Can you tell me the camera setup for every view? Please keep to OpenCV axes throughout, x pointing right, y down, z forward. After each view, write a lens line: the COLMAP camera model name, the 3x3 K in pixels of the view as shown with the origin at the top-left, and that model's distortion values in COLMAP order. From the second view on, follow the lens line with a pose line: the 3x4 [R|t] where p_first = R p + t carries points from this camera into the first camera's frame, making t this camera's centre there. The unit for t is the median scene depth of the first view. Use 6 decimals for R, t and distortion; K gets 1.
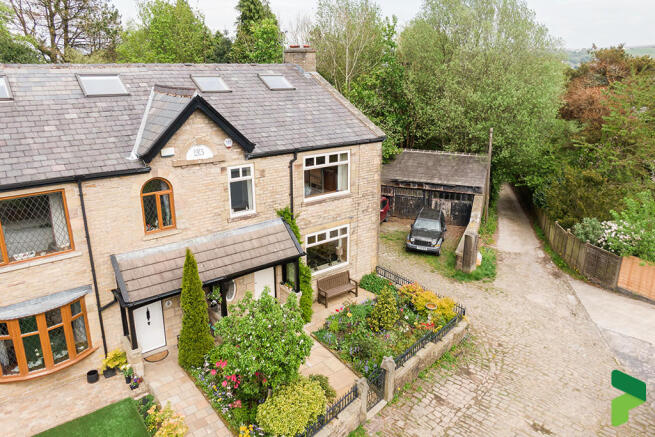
lens RADIAL K [[464.1, 0, 326.9], [0, 464.1, 202.9], [0, 0, 1]] dist [0.004172, -0.002528]
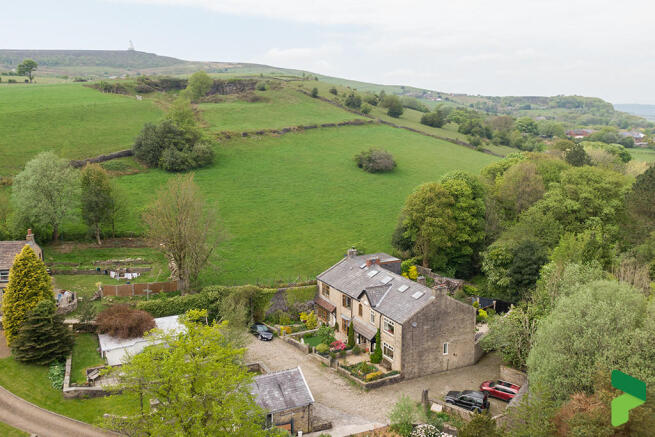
lens RADIAL K [[577.1, 0, 327.5], [0, 577.1, 218.5], [0, 0, 1]] dist [0.012839, -0.002649]
pose [[-0.164228, 0.179347, -0.969981, 3.951247], [-0.279899, 0.934443, 0.220166, -1.575806], [0.945878, 0.307654, -0.103263, 0.848929]]
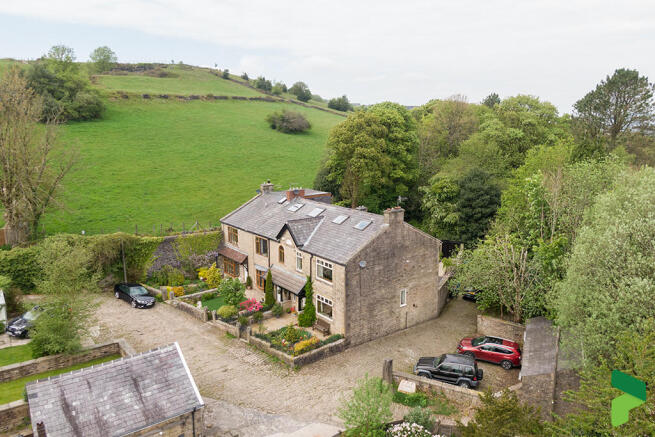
lens RADIAL K [[489.2, 0, 344.0], [0, 489.2, 207.7], [0, 0, 1]] dist [0.024145, -0.004889]
pose [[0.035478, 0.178254, -0.983345, 2.316898], [-0.283577, 0.945316, 0.161130, -0.774557], [0.958293, 0.273137, 0.084087, 0.880922]]
